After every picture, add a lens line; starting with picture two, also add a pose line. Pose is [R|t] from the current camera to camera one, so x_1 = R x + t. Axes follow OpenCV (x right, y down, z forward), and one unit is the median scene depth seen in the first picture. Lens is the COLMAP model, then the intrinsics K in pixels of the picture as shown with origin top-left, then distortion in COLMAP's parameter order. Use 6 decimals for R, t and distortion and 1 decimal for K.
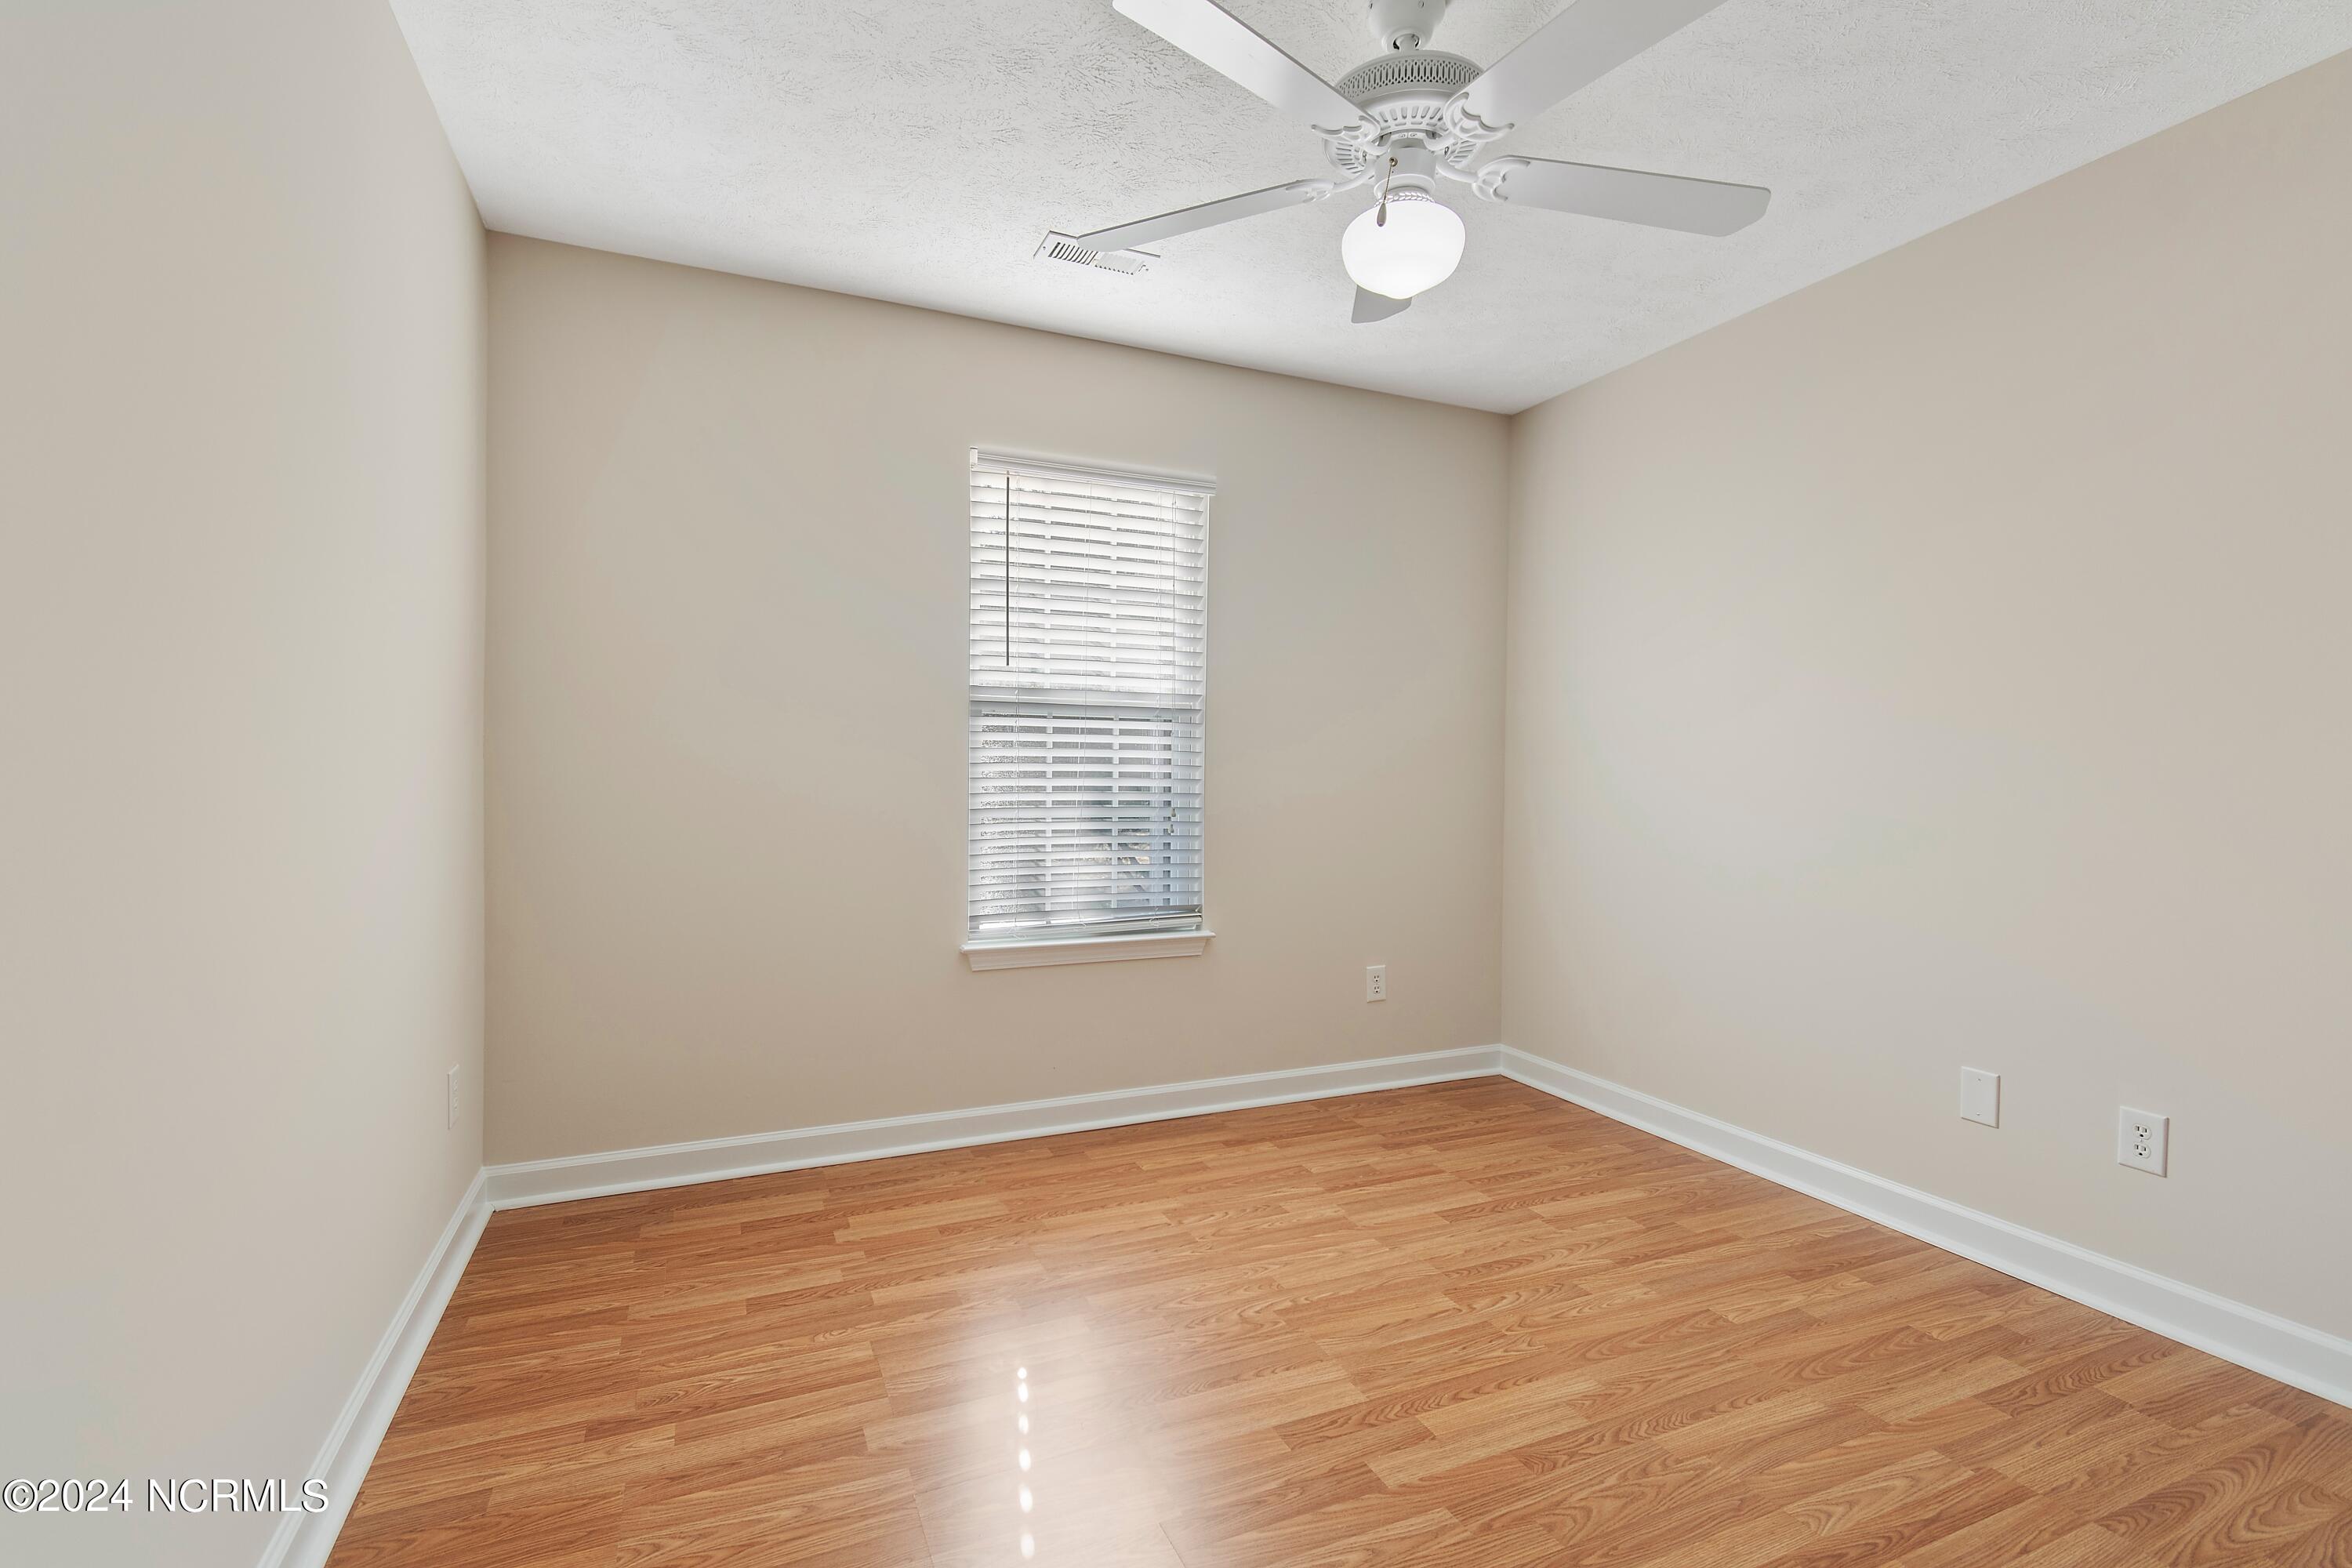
lens RADIAL K [[1050.2, 0, 1167.6], [0, 1050.2, 771.1], [0, 0, 1]] dist [0.001016, -0.000156]
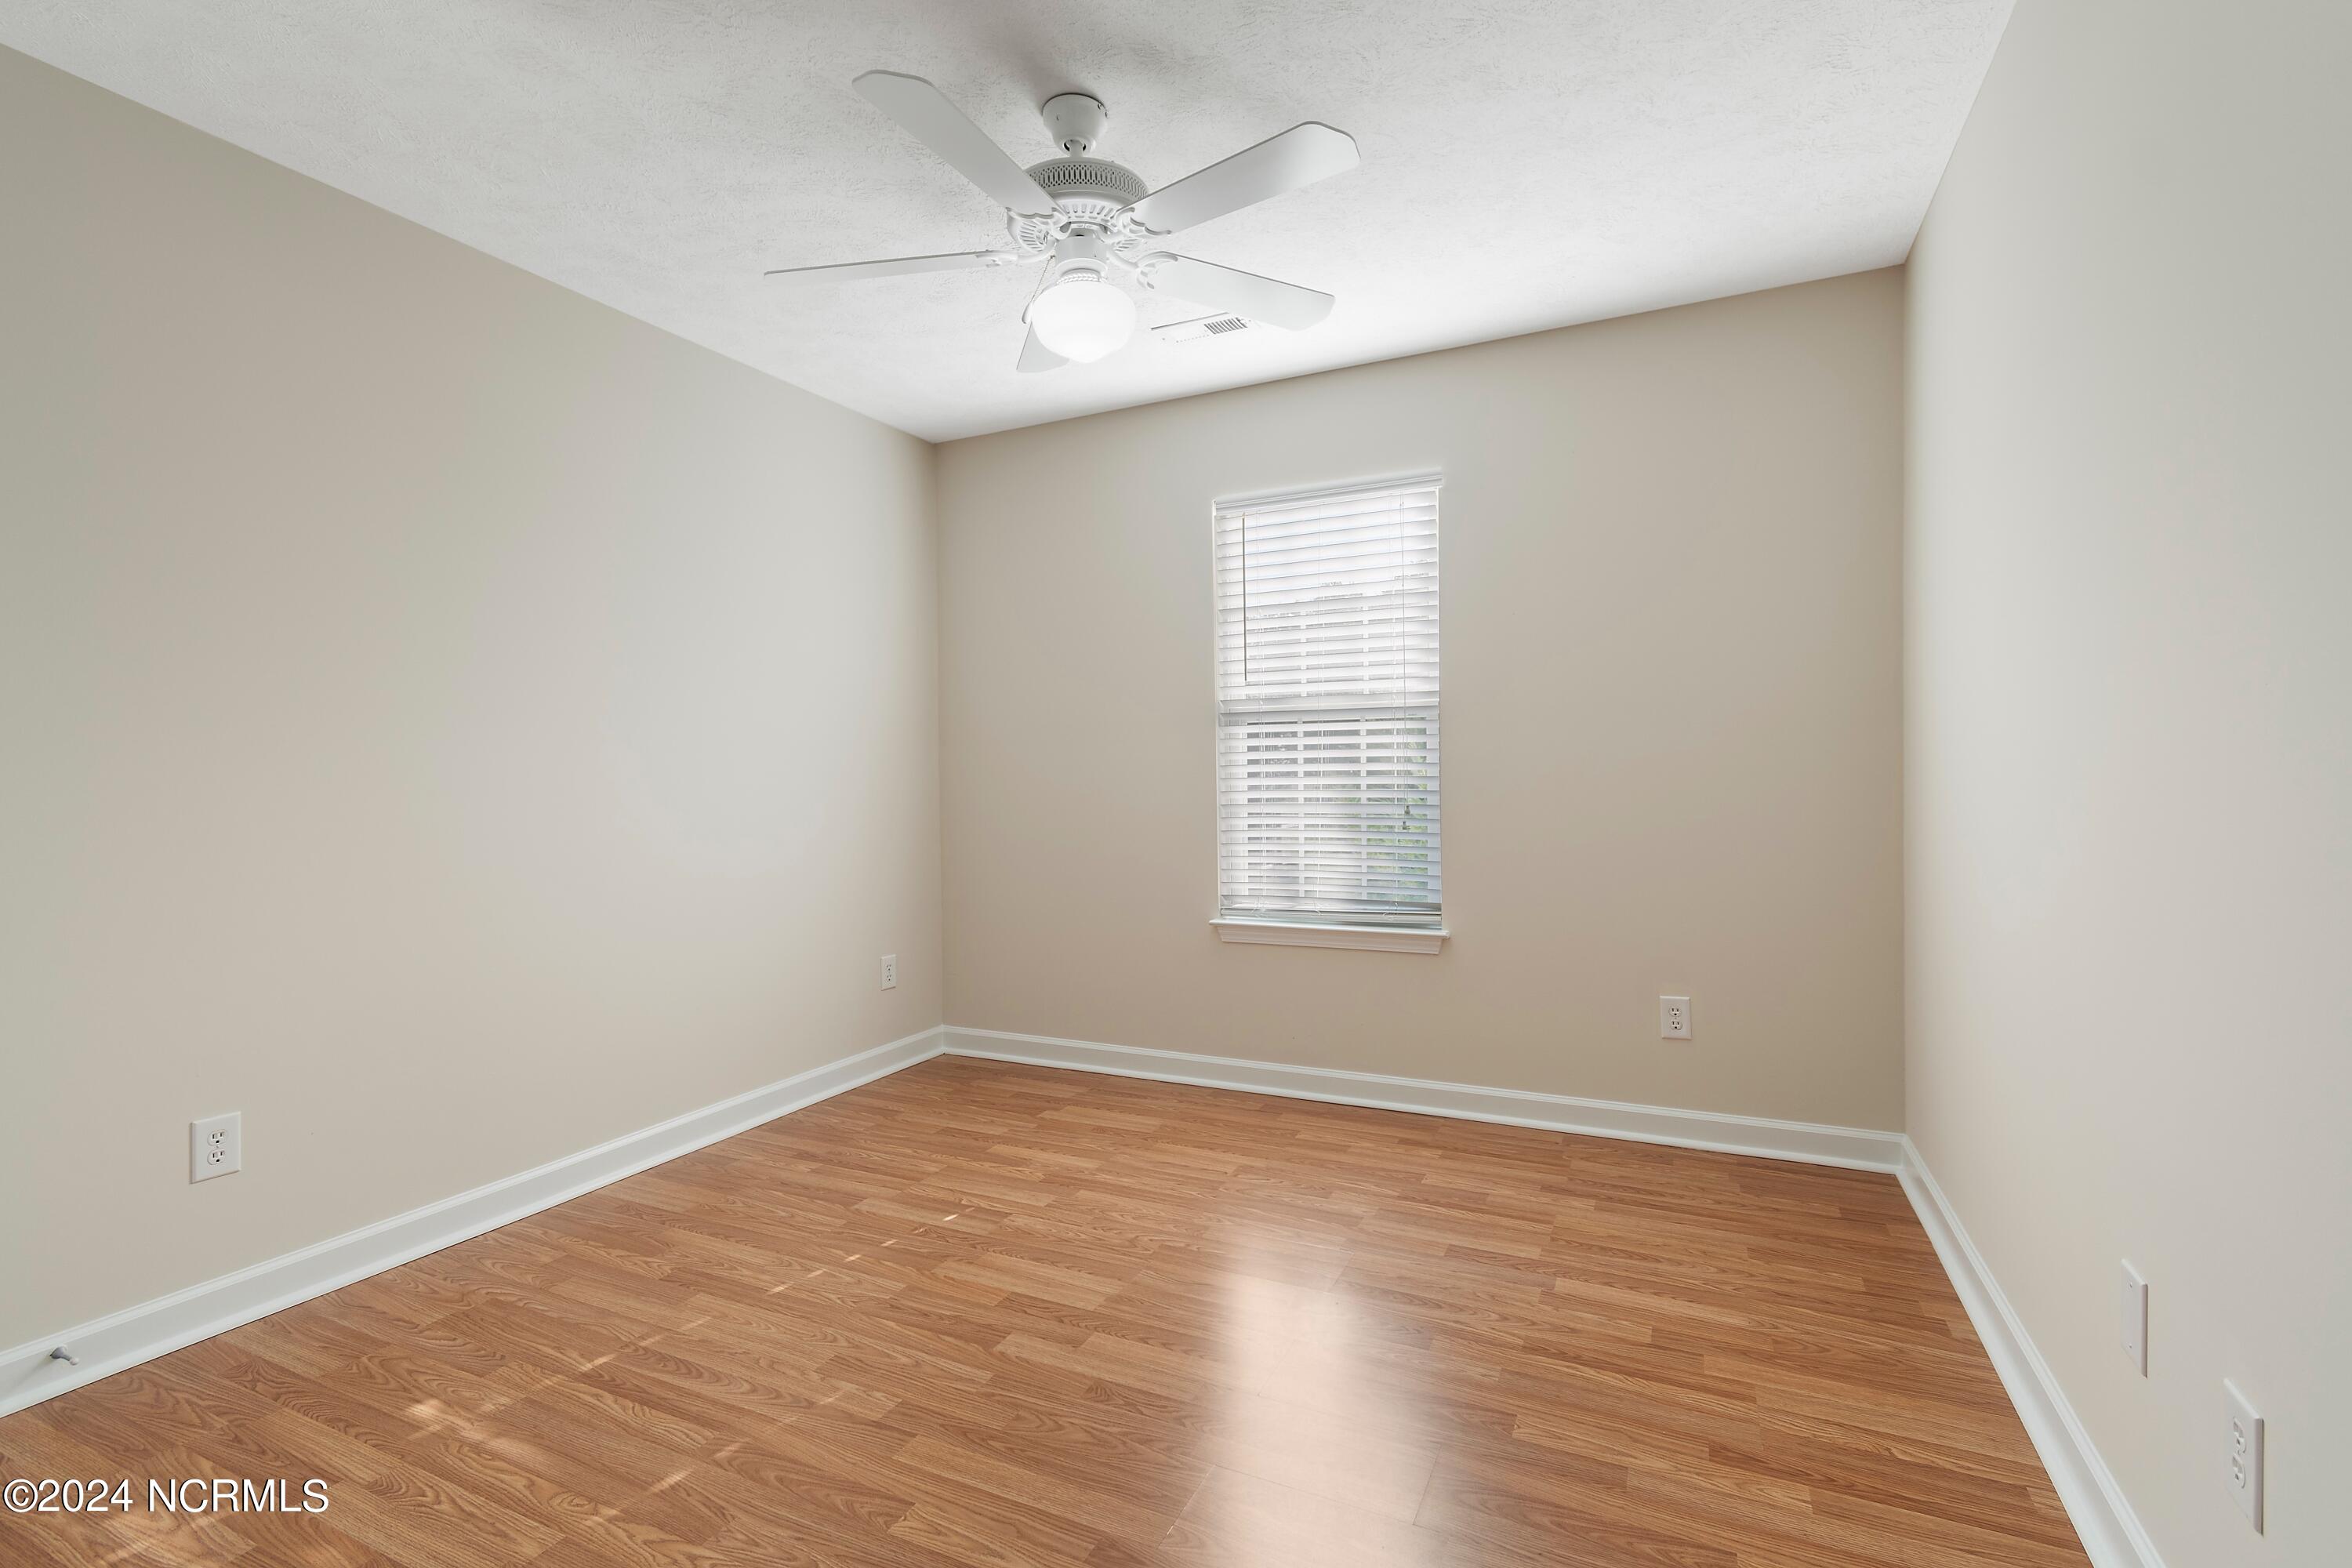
lens RADIAL K [[1054.9, 0, 1179.7], [0, 1054.9, 764.1], [0, 0, 1]] dist [-0.002797, -0.000067]
pose [[0.657374, -0.021837, -0.753248, 0.693081], [0.017609, 0.999752, -0.013616, 0.006113], [0.753359, -0.004313, 0.657596, 0.185100]]
